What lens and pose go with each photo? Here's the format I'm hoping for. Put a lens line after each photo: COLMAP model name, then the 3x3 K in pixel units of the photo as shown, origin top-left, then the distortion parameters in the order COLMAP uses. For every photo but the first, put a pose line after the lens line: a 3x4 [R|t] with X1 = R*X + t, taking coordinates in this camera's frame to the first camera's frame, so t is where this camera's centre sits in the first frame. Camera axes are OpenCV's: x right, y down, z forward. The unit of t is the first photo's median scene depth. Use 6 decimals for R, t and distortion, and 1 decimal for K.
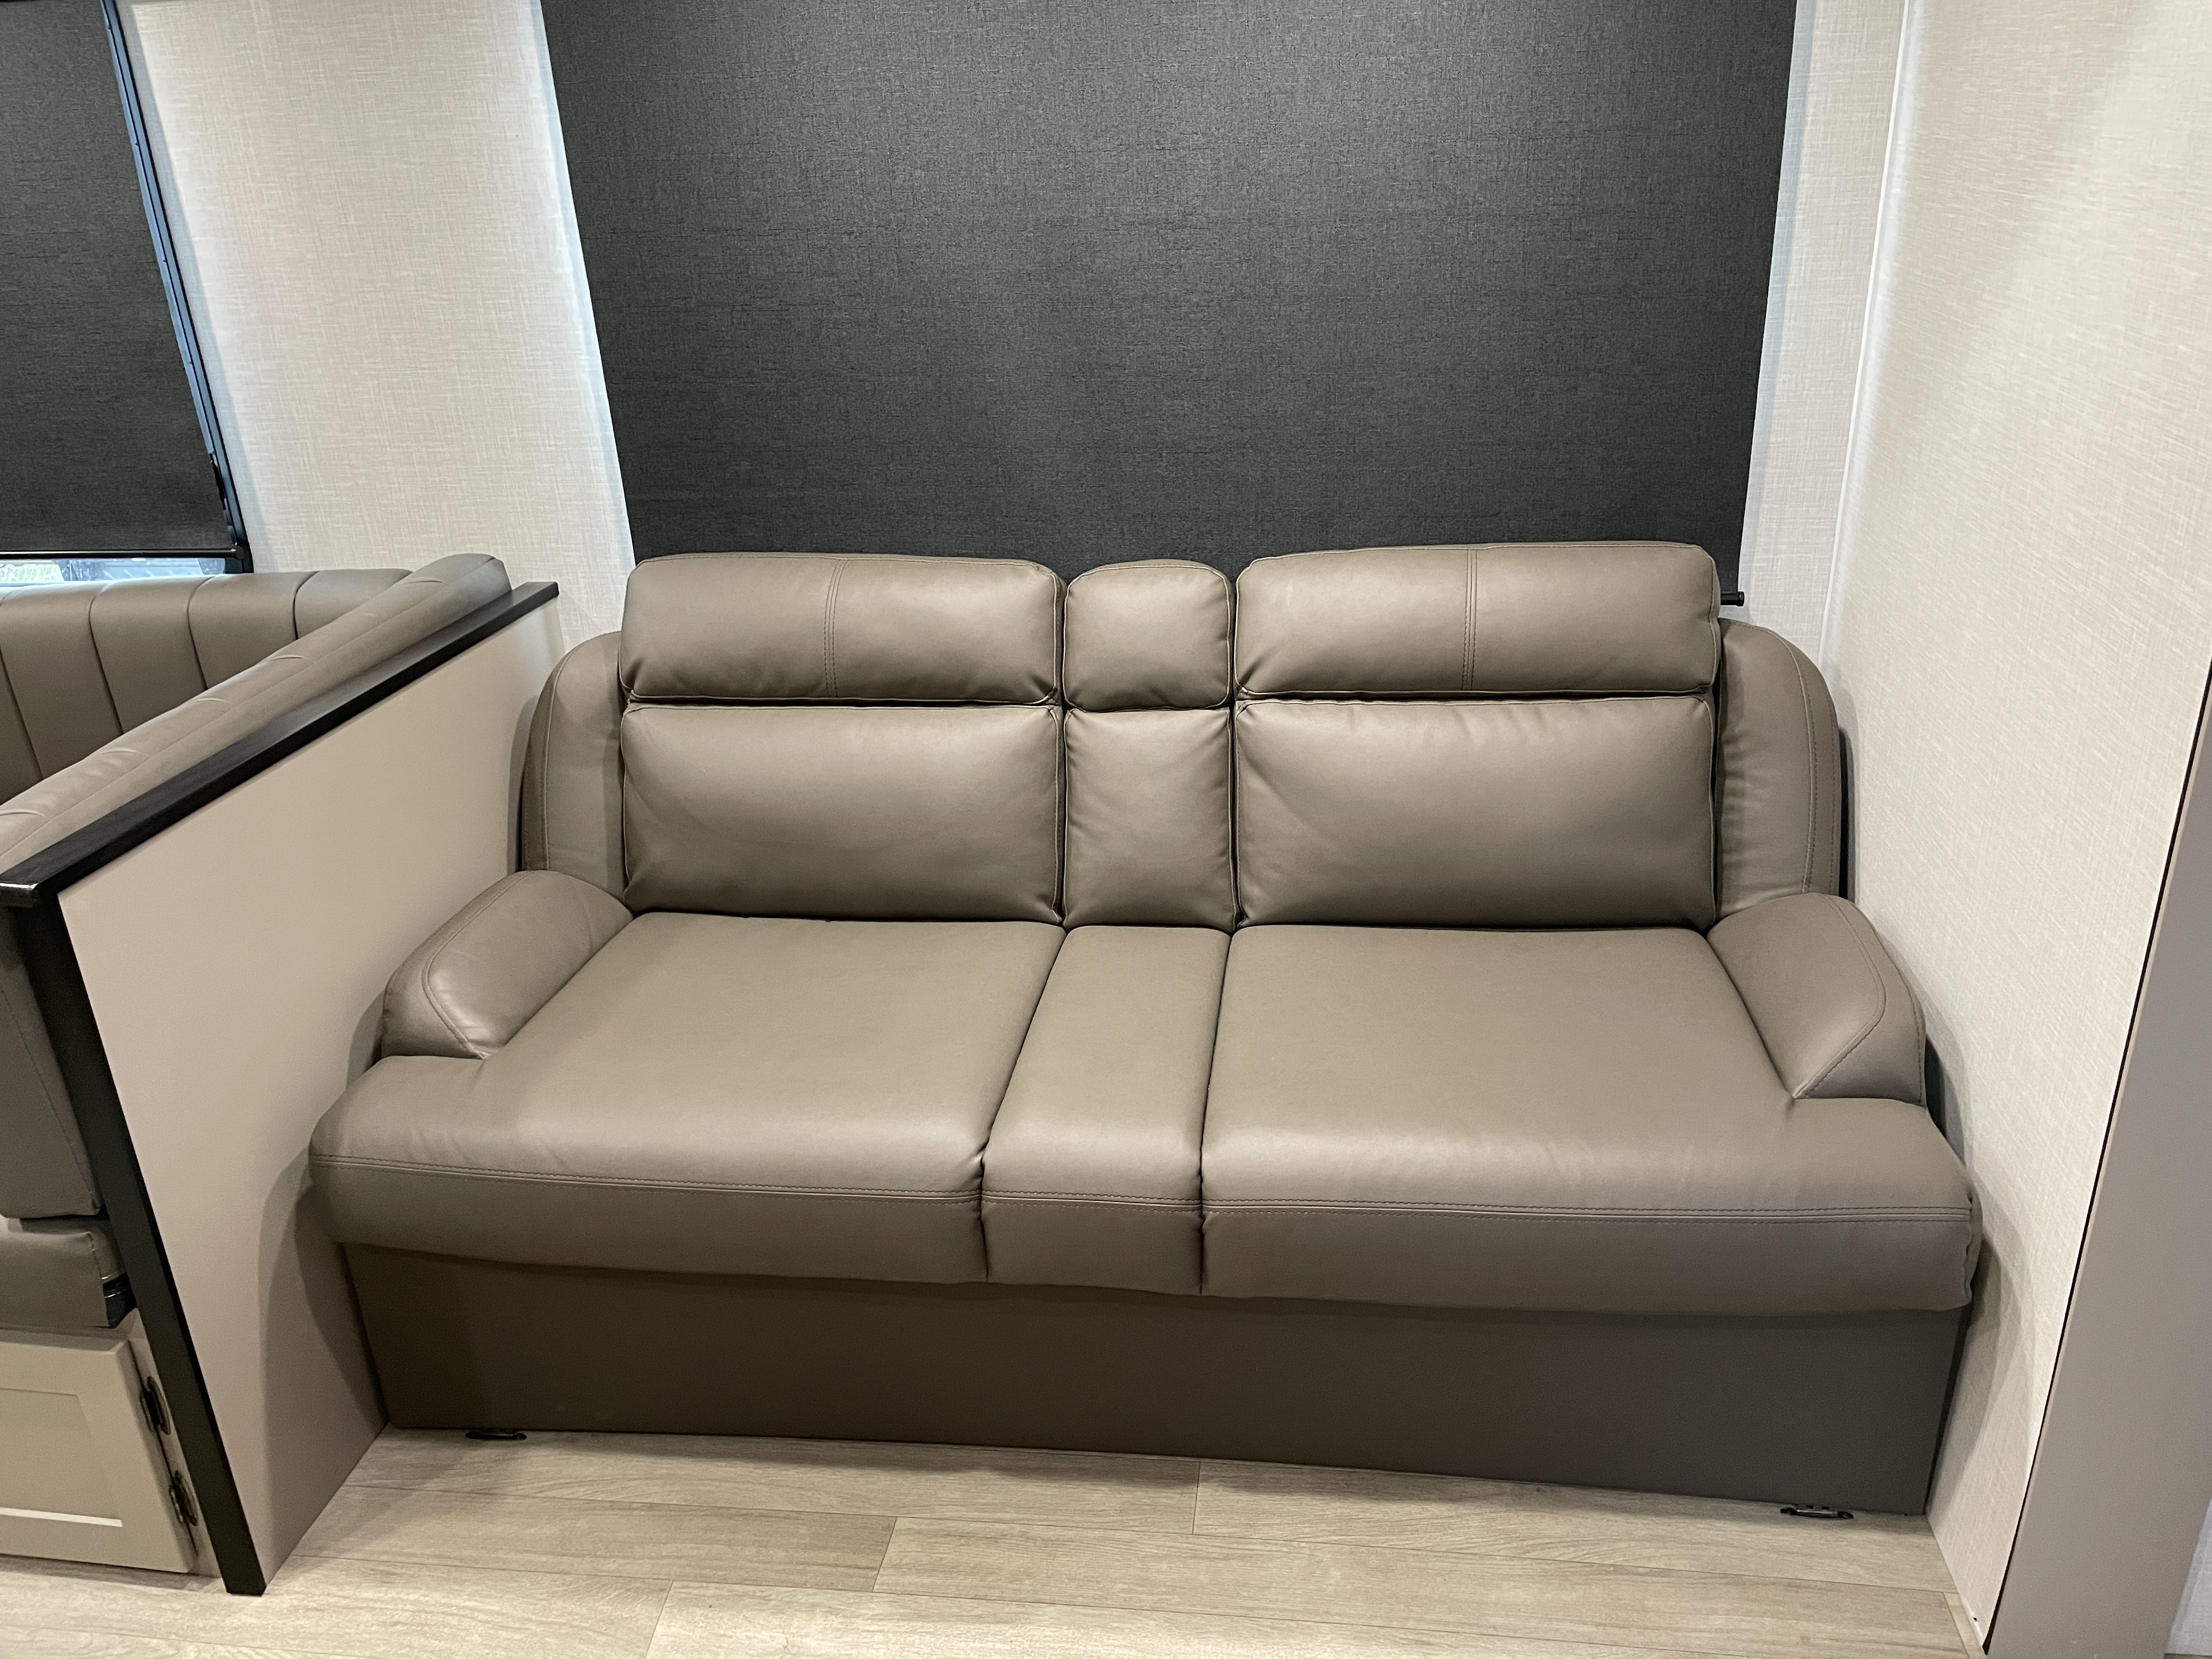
lens RADIAL K [[1669.7, 0, 1116.6], [0, 1669.7, 812.8], [0, 0, 1]] dist [0.065524, -0.094904]
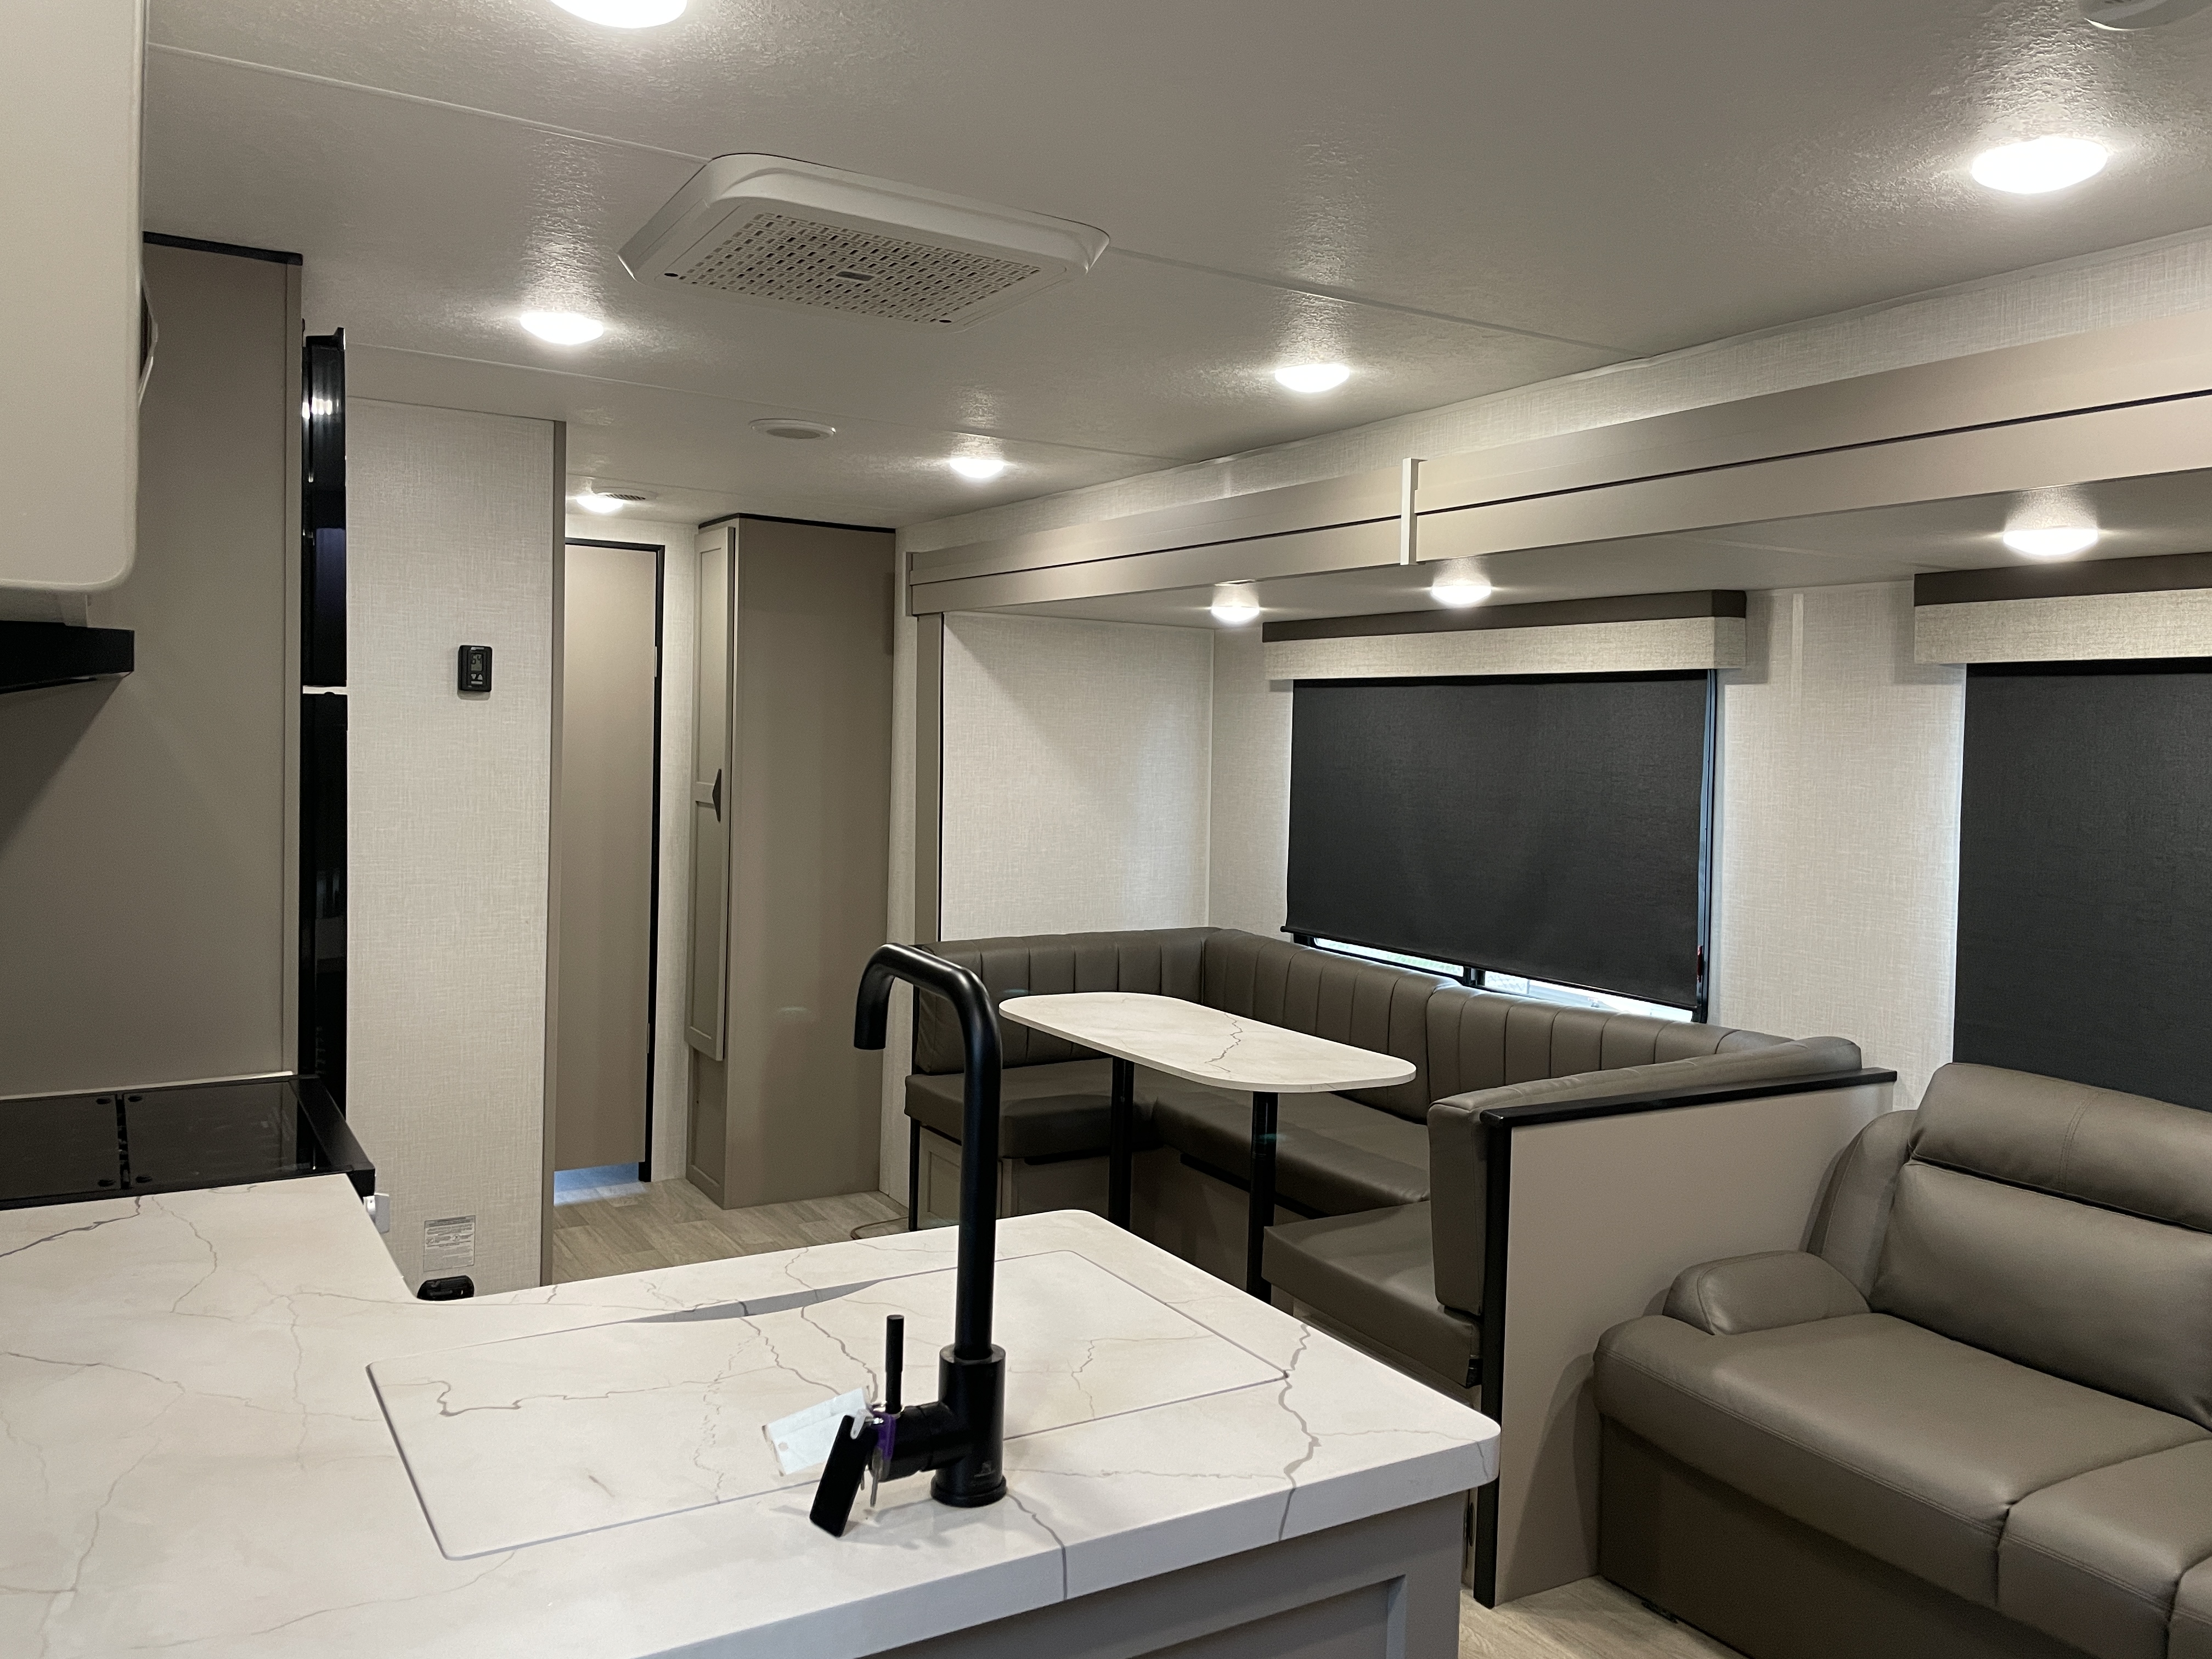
lens RADIAL K [[1669.7, 0, 1116.6], [0, 1669.7, 812.8], [0, 0, 1]] dist [0.065524, -0.094904]
pose [[0.609139, 0.090621, -0.787869, 0.385915], [-0.347223, 0.923646, -0.162217, 0.125760], [0.713012, 0.372379, 0.594094, -0.395777]]
